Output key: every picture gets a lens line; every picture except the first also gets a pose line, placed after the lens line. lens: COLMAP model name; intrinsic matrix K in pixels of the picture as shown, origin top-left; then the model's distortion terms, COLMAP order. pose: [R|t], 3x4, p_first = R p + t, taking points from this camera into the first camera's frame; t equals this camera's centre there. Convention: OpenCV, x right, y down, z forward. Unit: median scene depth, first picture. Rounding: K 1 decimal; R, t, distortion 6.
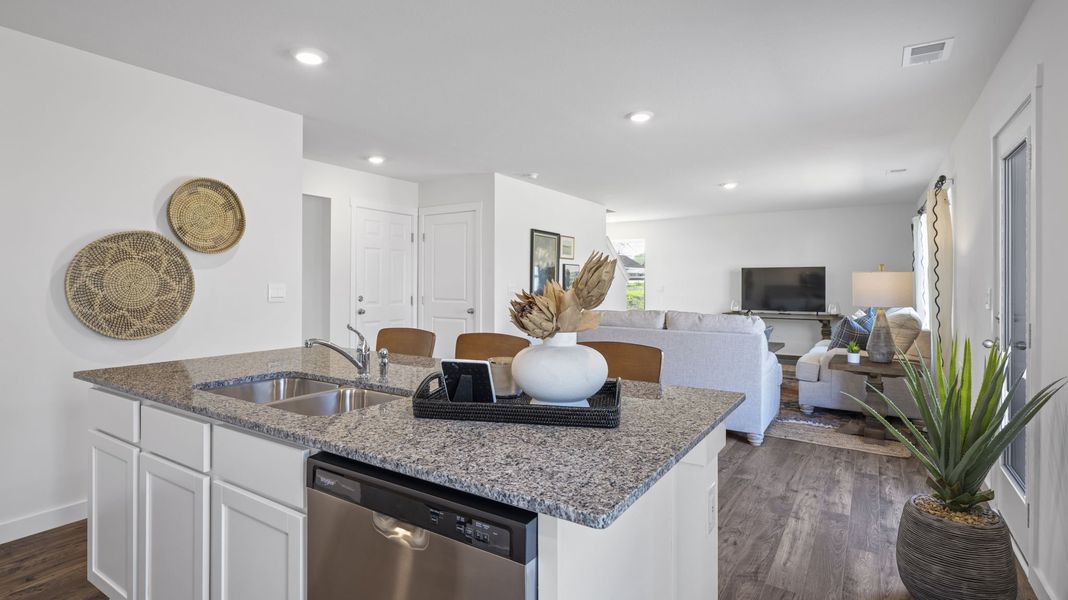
lens RADIAL K [[526.1, 0, 523.4], [0, 526.1, 280.4], [0, 0, 1]] dist [0.001690, 0.000137]
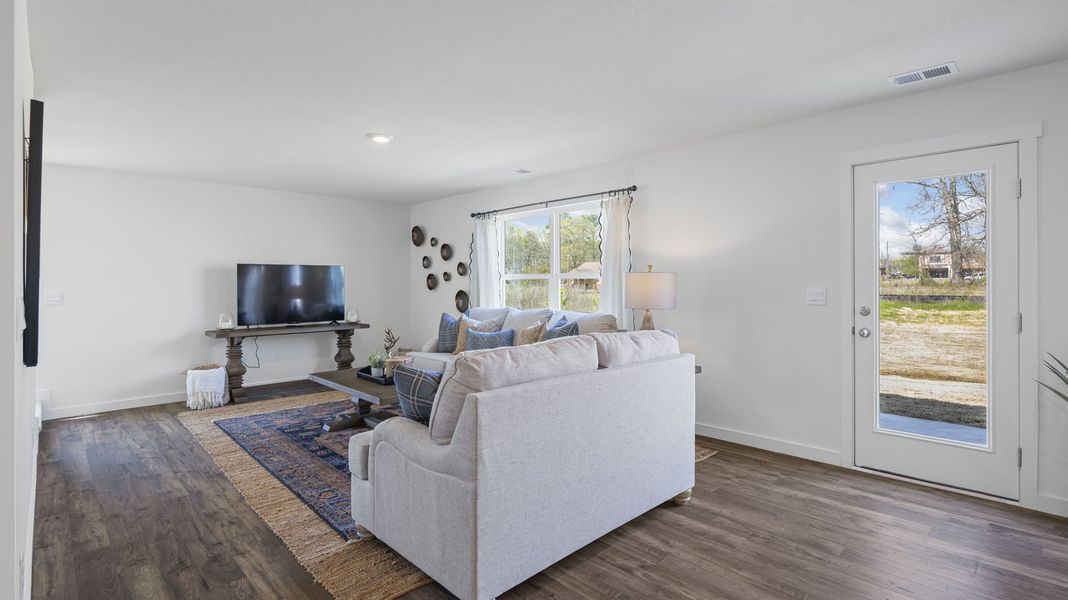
lens RADIAL K [[501.2, 0, 534.8], [0, 501.2, 291.1], [0, 0, 1]] dist [-0.016376, 0.000102]
pose [[0.222833, -0.014527, 0.974748, -0.261849], [-0.000635, 0.999887, 0.015047, 0.002303], [-0.974856, -0.003972, 0.222798, 0.951334]]
